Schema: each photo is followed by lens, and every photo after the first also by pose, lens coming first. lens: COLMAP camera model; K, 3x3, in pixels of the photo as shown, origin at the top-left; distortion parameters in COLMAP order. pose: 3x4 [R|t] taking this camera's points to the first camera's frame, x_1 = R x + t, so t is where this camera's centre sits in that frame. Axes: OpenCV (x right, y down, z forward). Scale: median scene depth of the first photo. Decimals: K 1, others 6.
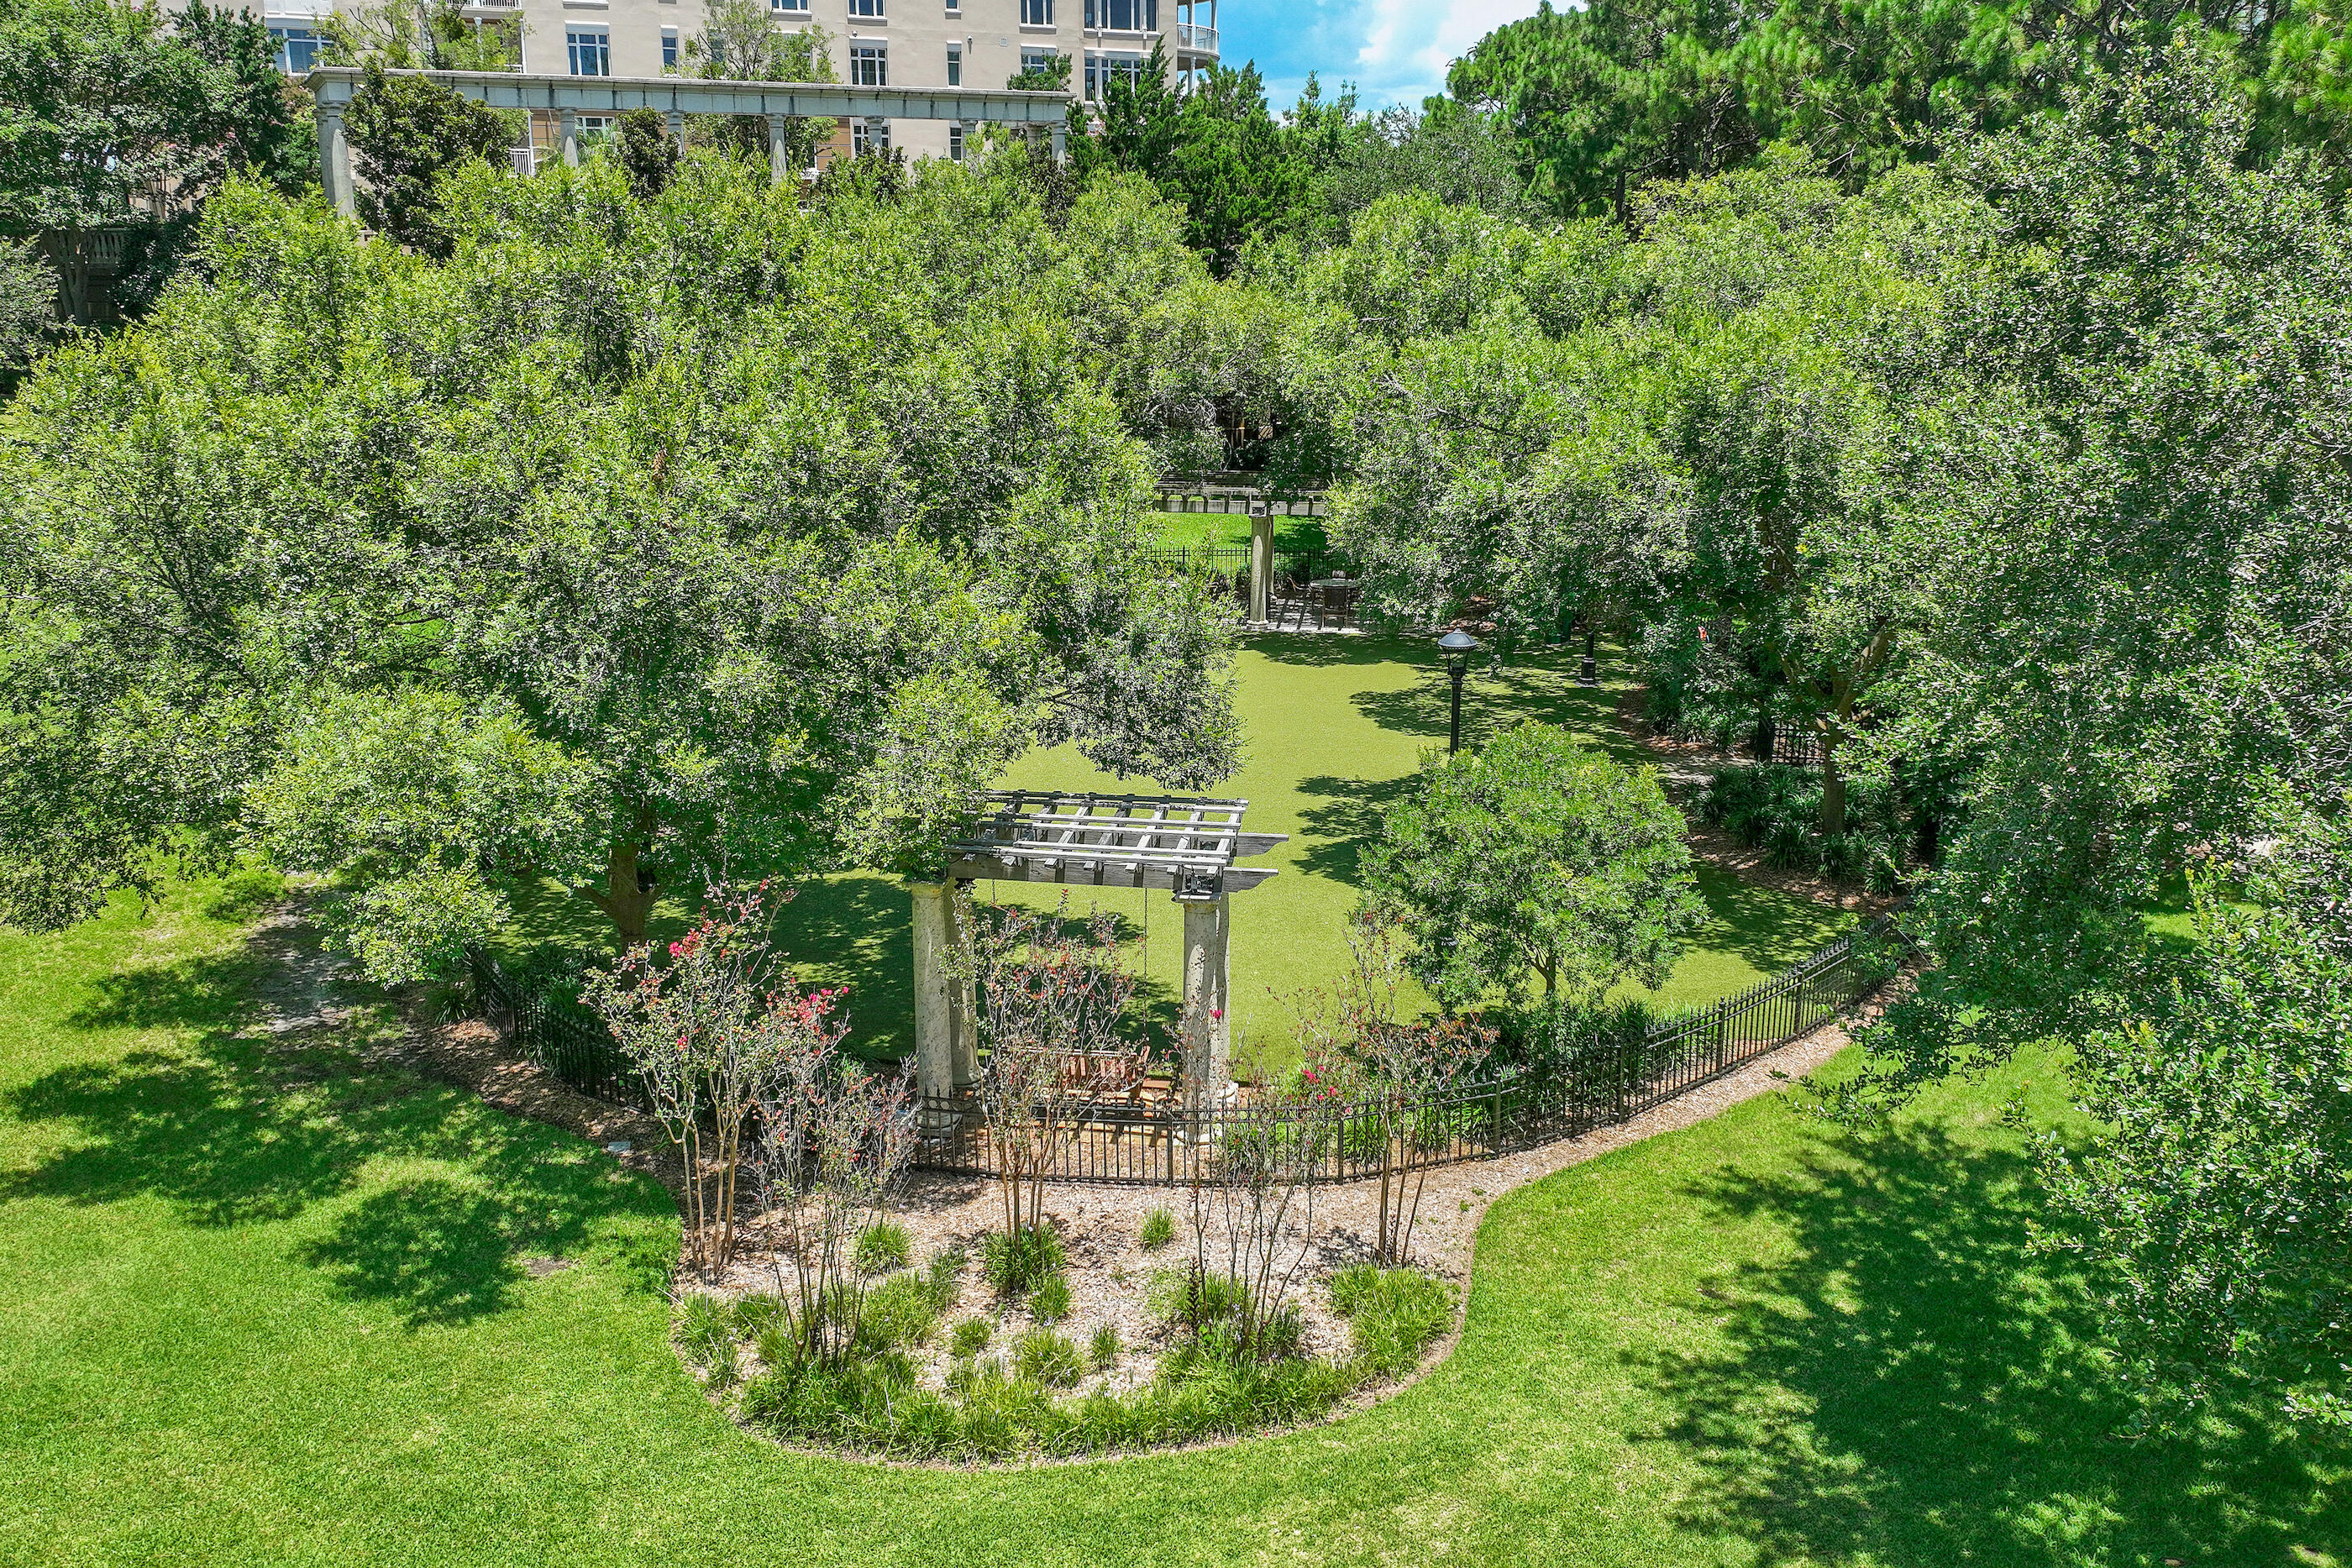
lens RADIAL K [[1631.3, 0, 1181.6], [0, 1631.3, 782.1], [0, 0, 1]] dist [-0.001744, -0.005719]
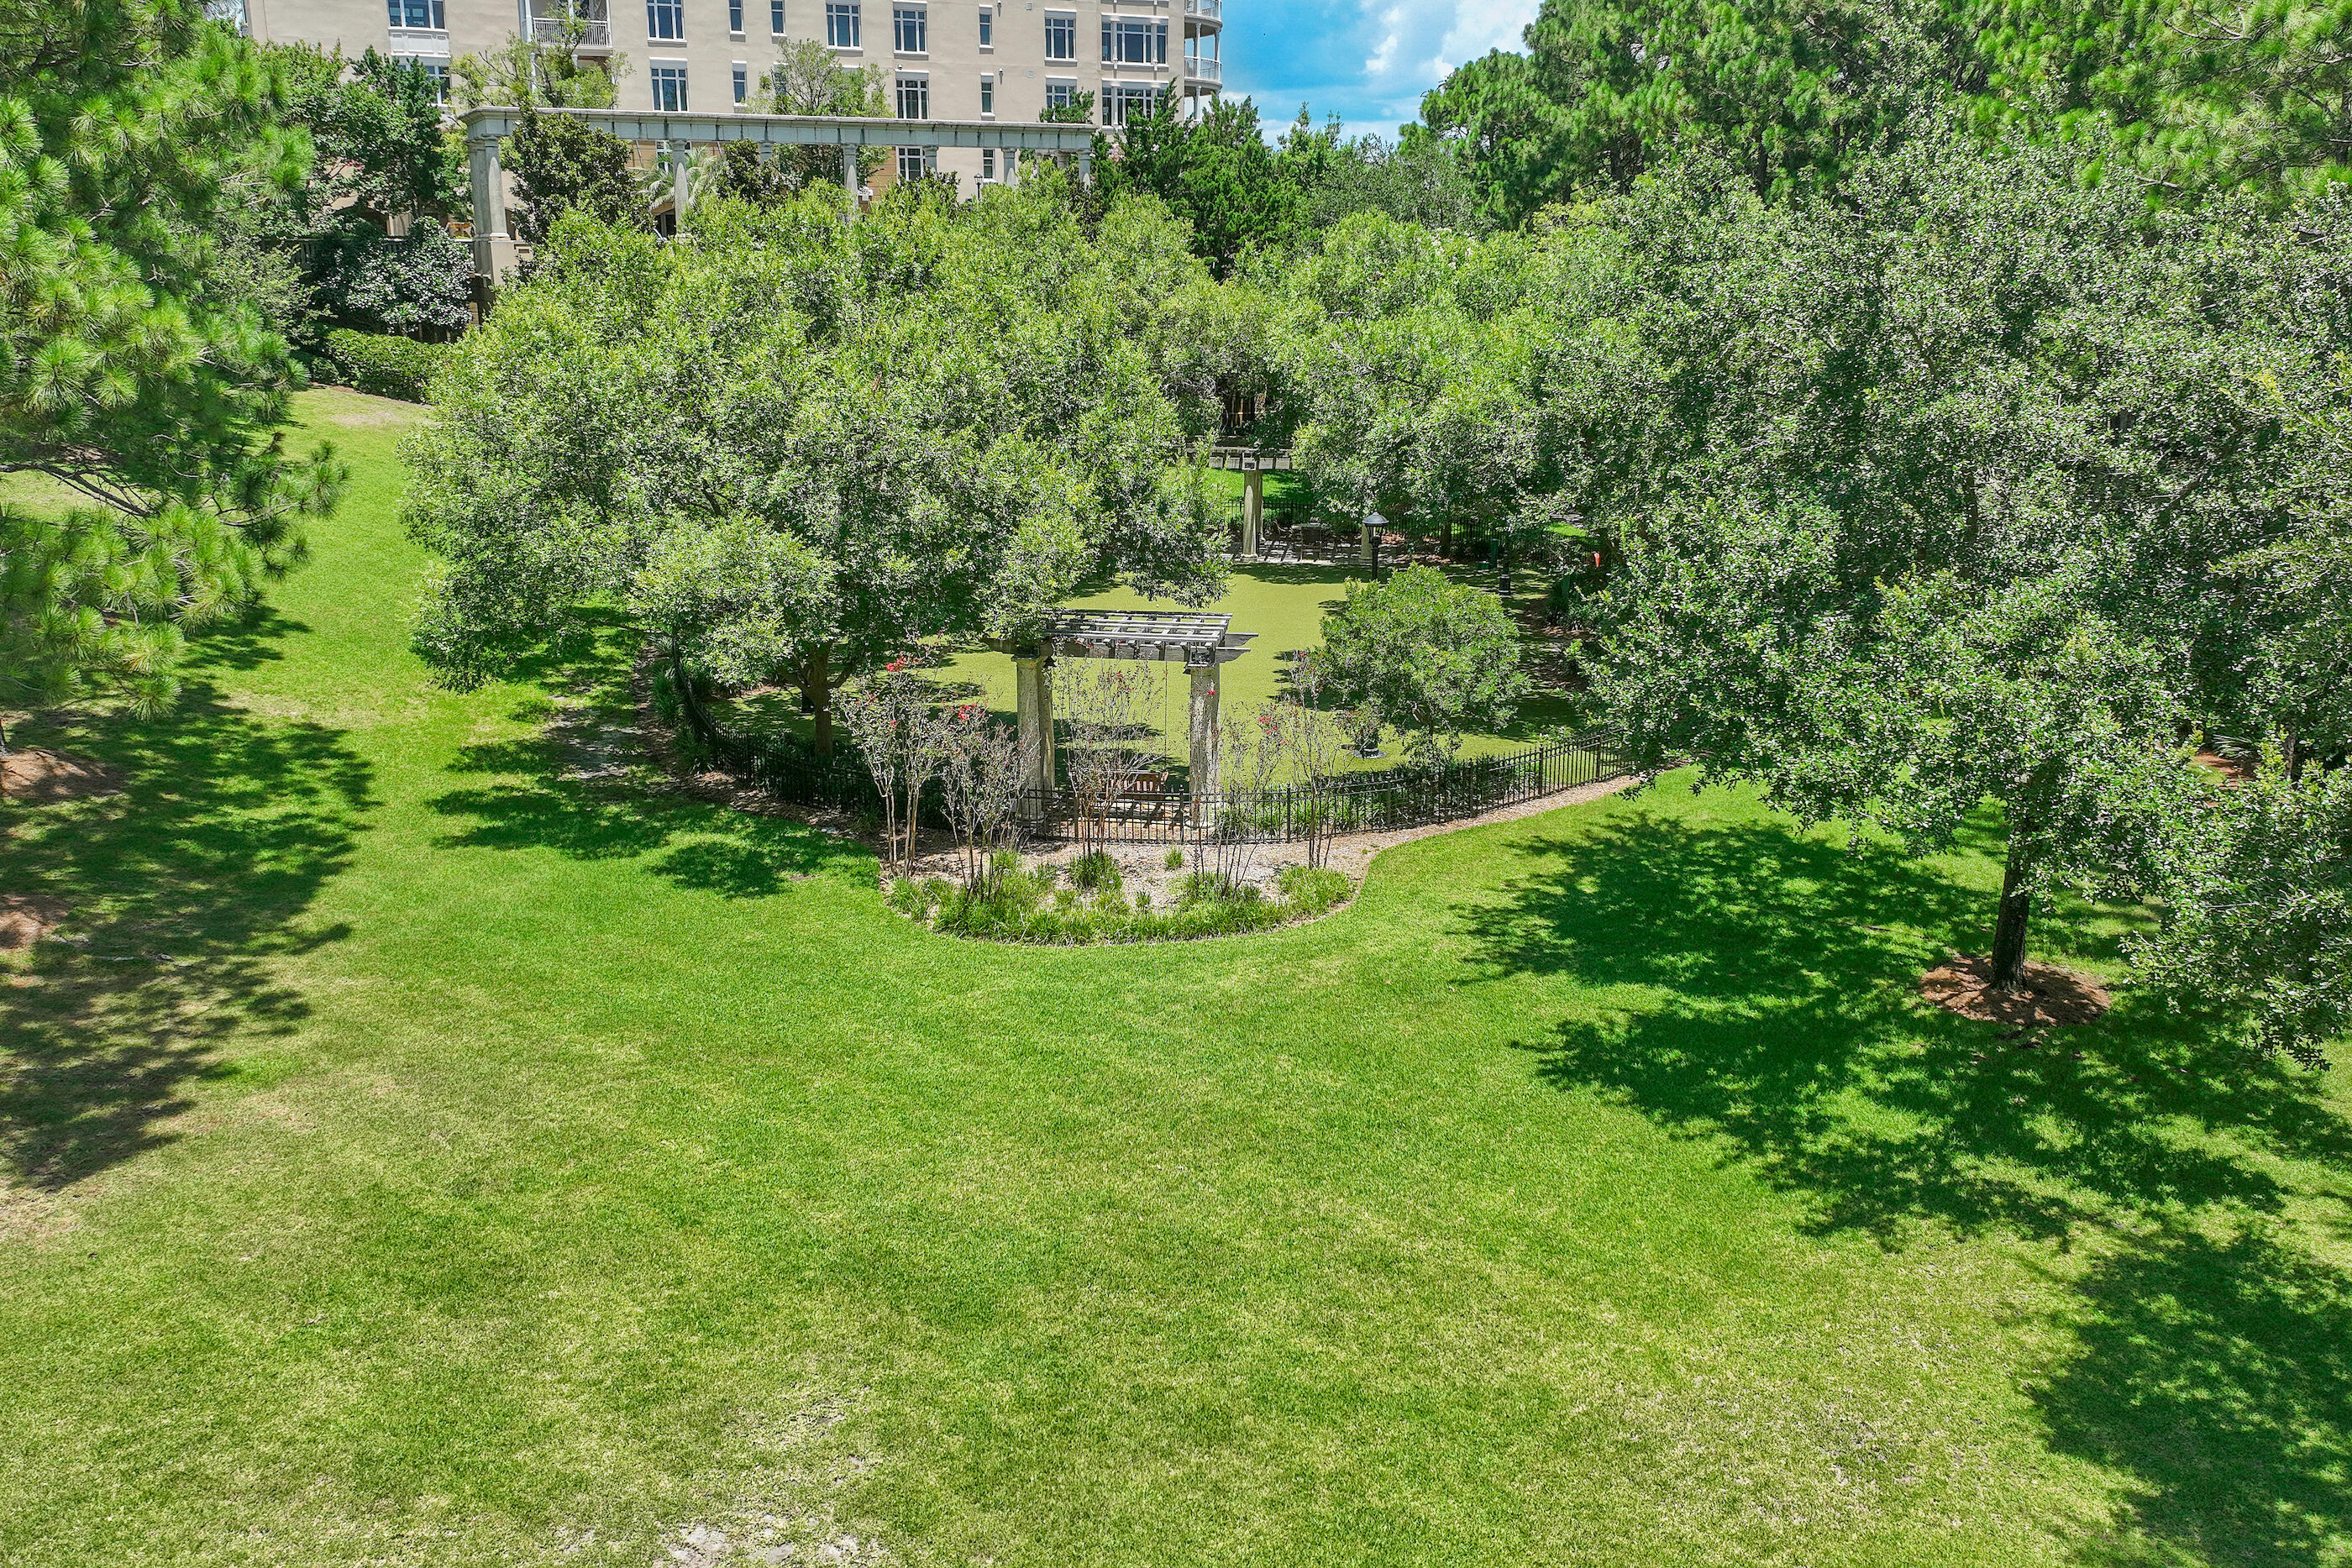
lens RADIAL K [[1629.1, 0, 1171.0], [0, 1629.1, 786.2], [0, 0, 1]] dist [-0.002231, -0.002205]
pose [[0.999959, 0.003382, -0.008395, -0.002665], [-0.003402, 0.999991, -0.002422, 0.113403], [0.008387, 0.002450, 0.999962, -0.341009]]
